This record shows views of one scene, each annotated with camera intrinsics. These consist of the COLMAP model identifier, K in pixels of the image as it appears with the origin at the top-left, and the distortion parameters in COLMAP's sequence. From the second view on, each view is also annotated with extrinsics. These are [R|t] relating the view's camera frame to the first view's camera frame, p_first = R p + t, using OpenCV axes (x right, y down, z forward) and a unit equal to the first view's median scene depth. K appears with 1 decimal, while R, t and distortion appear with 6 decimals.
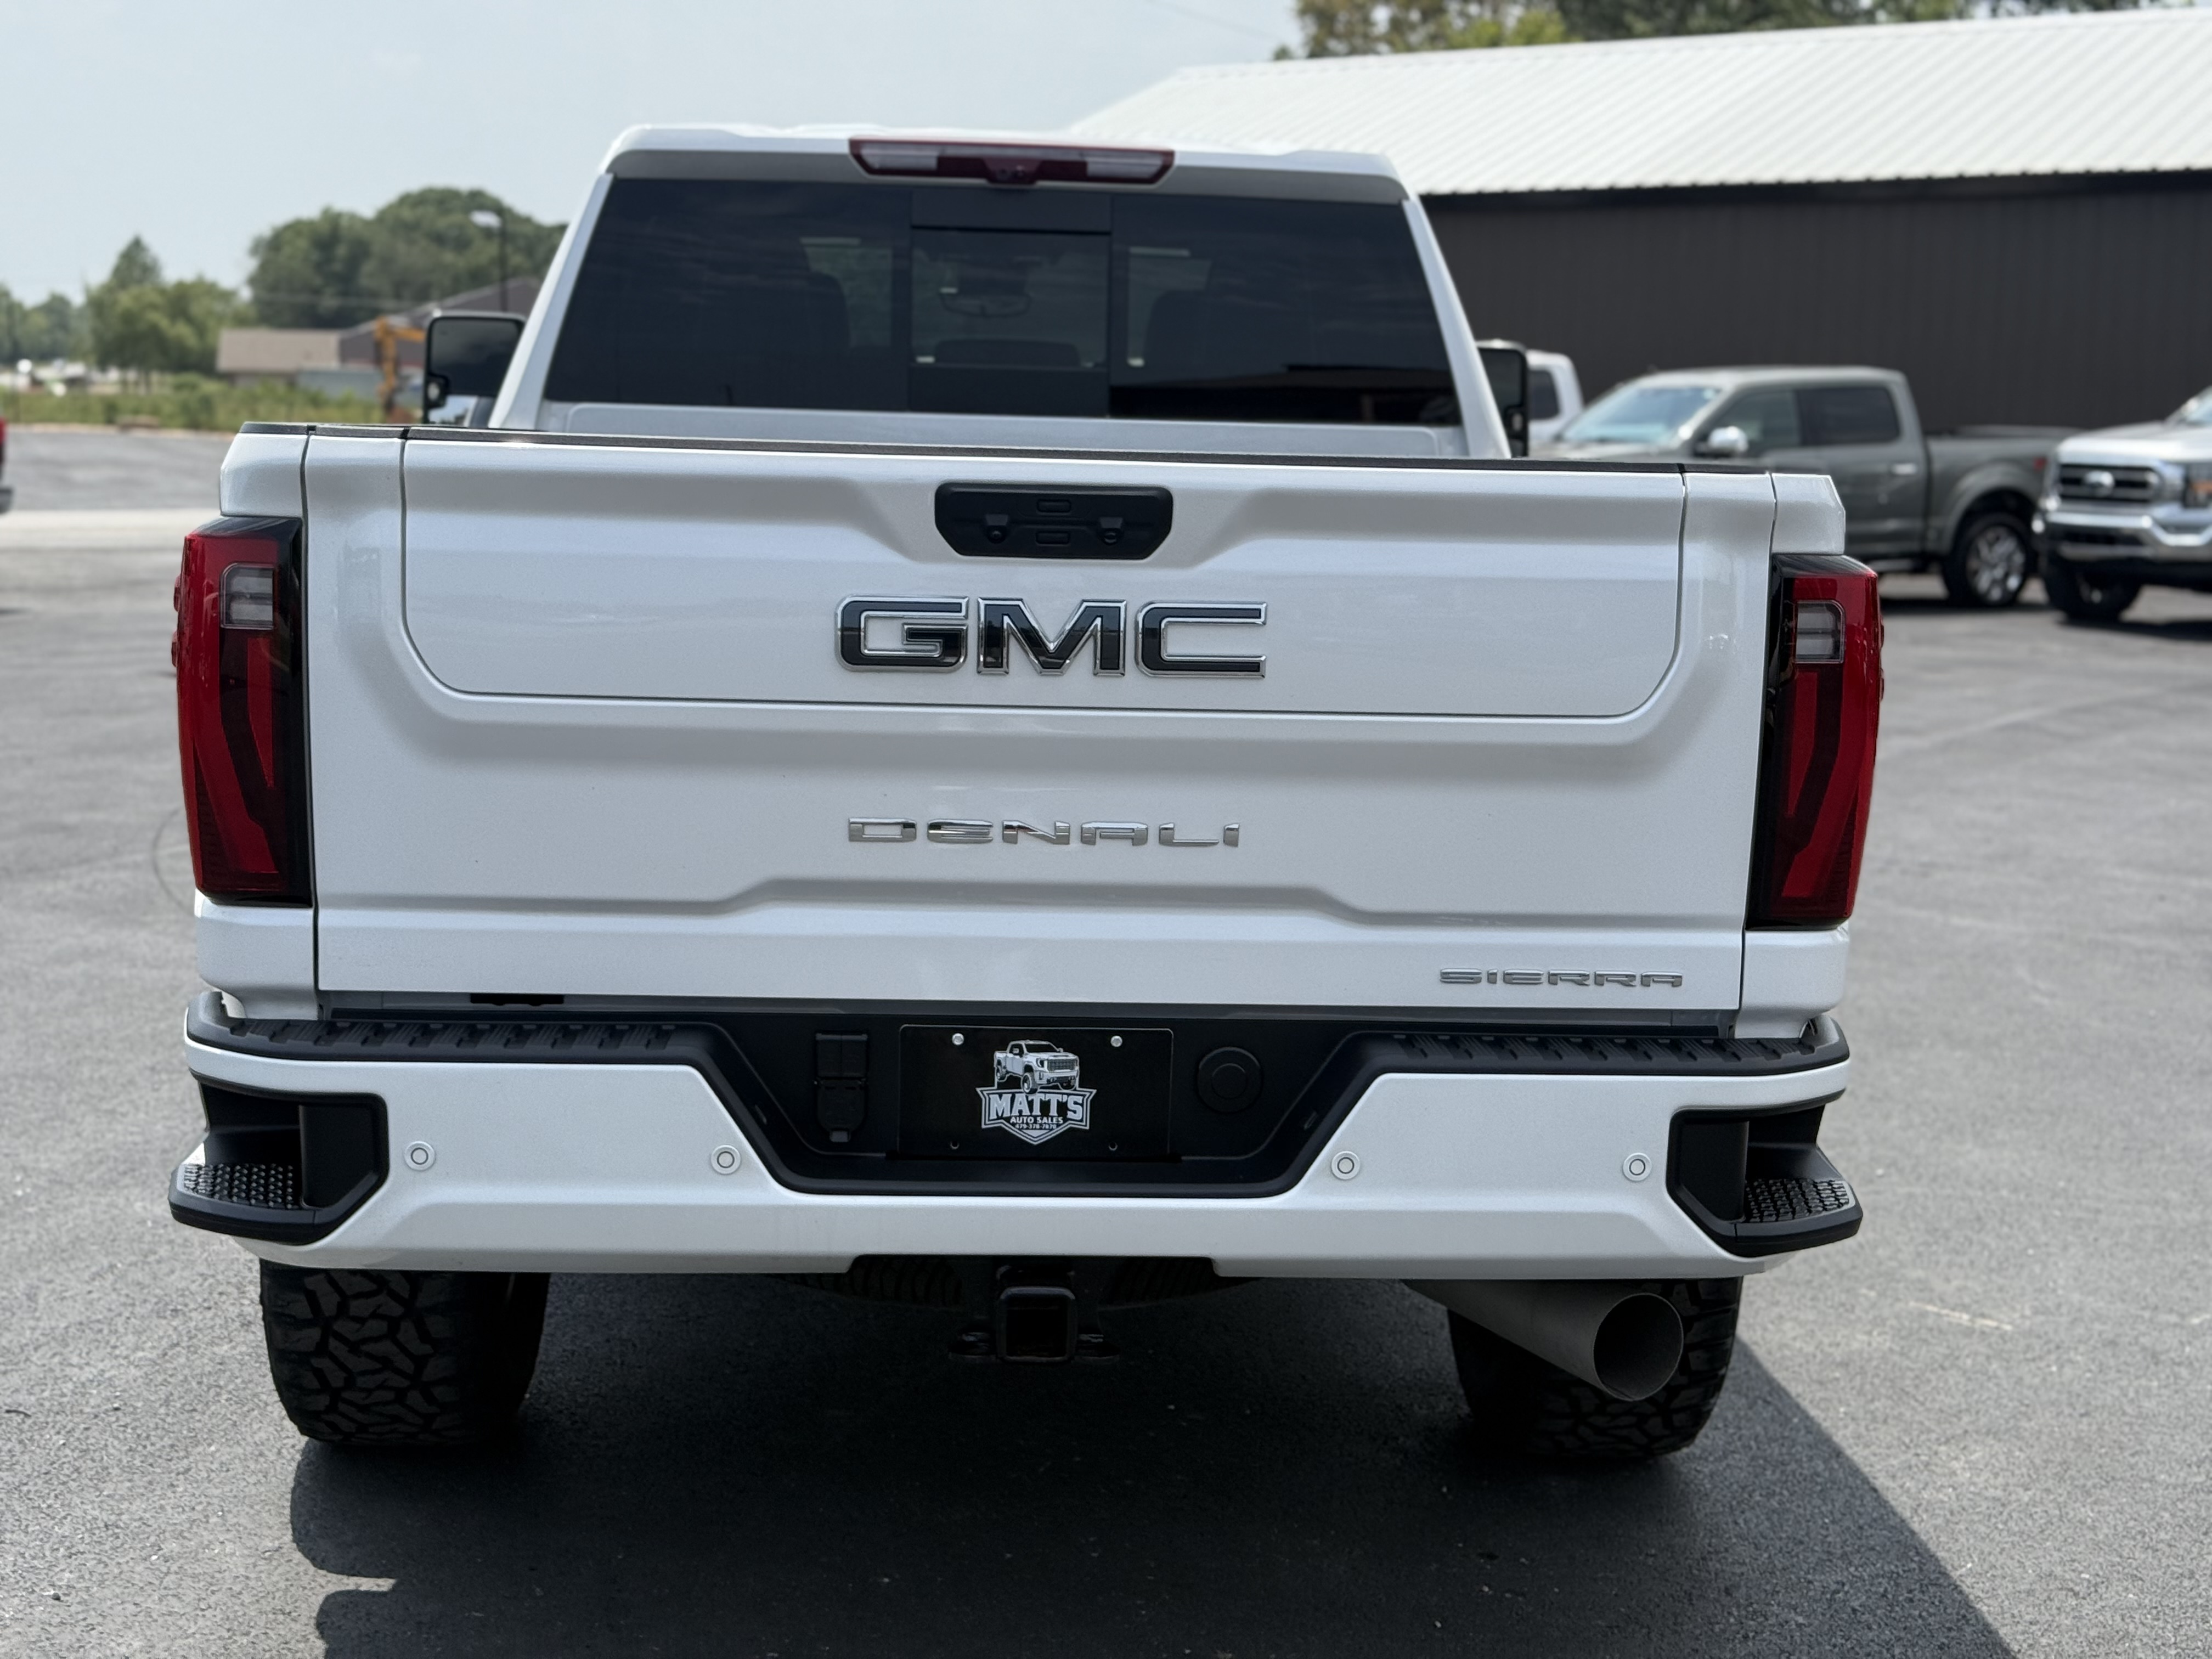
lens RADIAL K [[3098.1, 0, 1106.7], [0, 3098.1, 827.0], [0, 0, 1]] dist [0.134509, 0.000000]
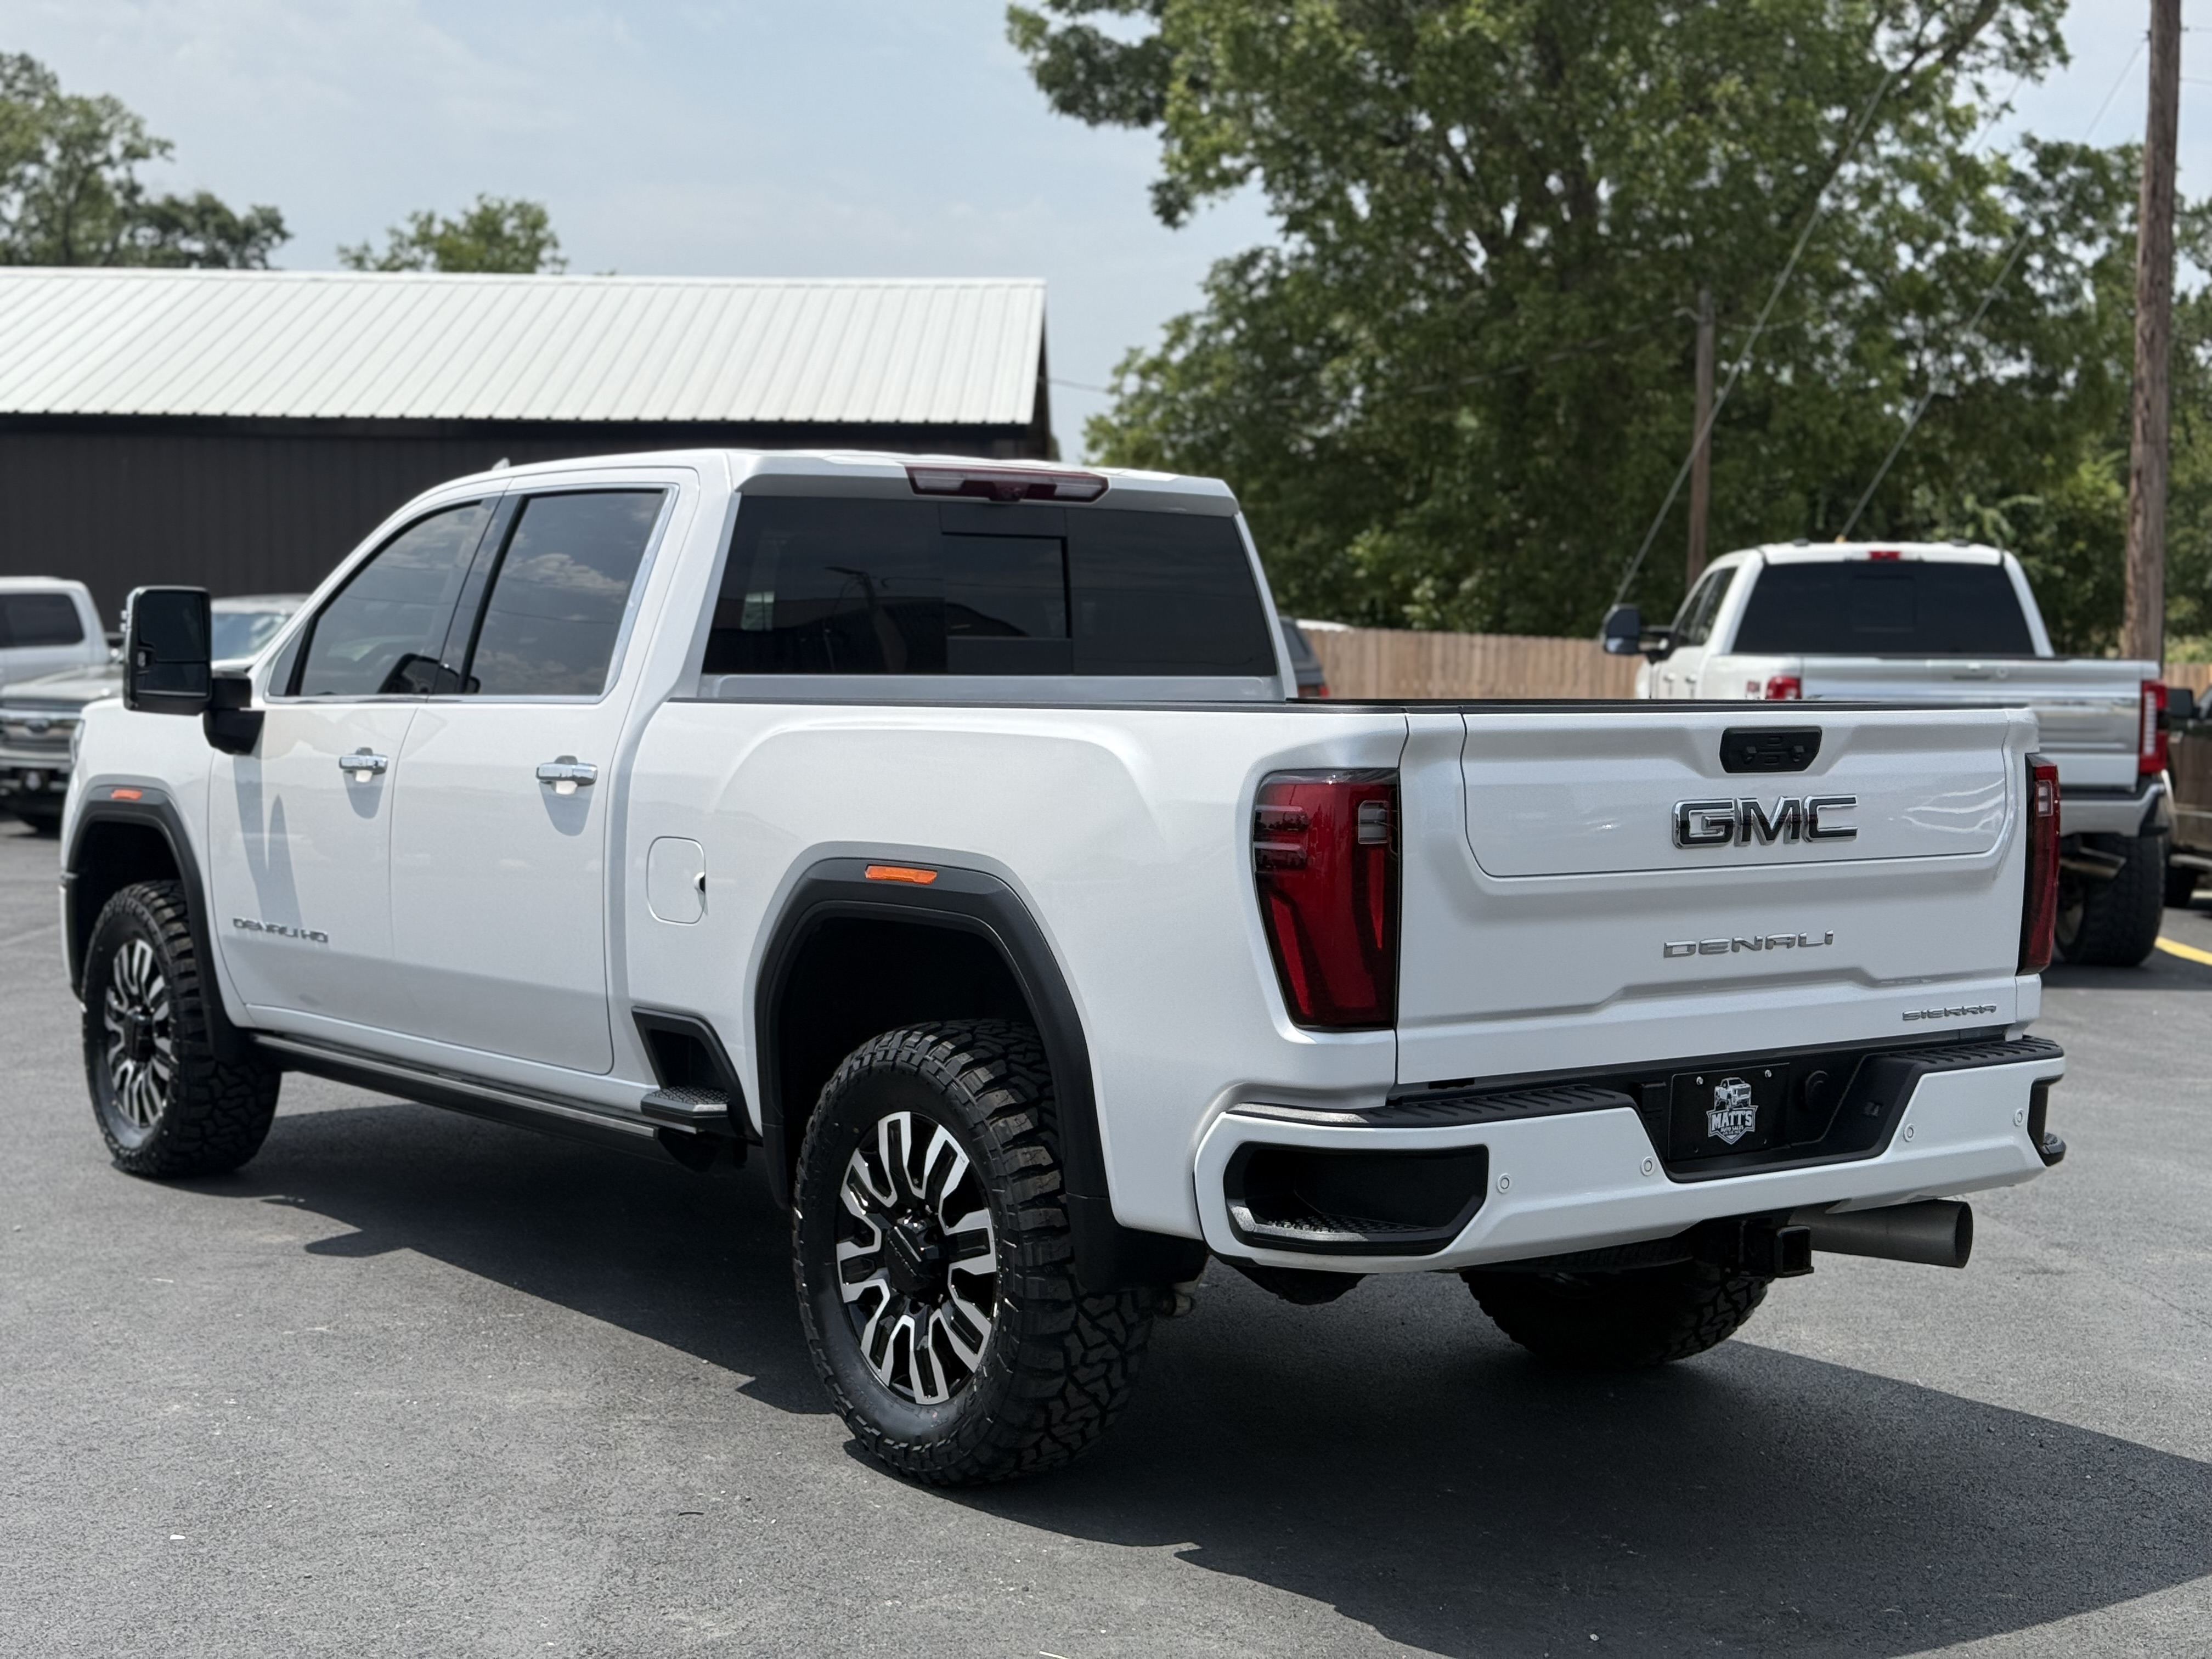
lens RADIAL K [[3098.1, 0, 1102.8], [0, 3098.1, 817.3], [0, 0, 1]] dist [0.134509, 0.000000]
pose [[0.833078, -0.048339, 0.551039, -1.177133], [0.086433, 0.995314, -0.043361, -0.022238], [-0.546361, 0.083751, 0.833352, -0.162552]]
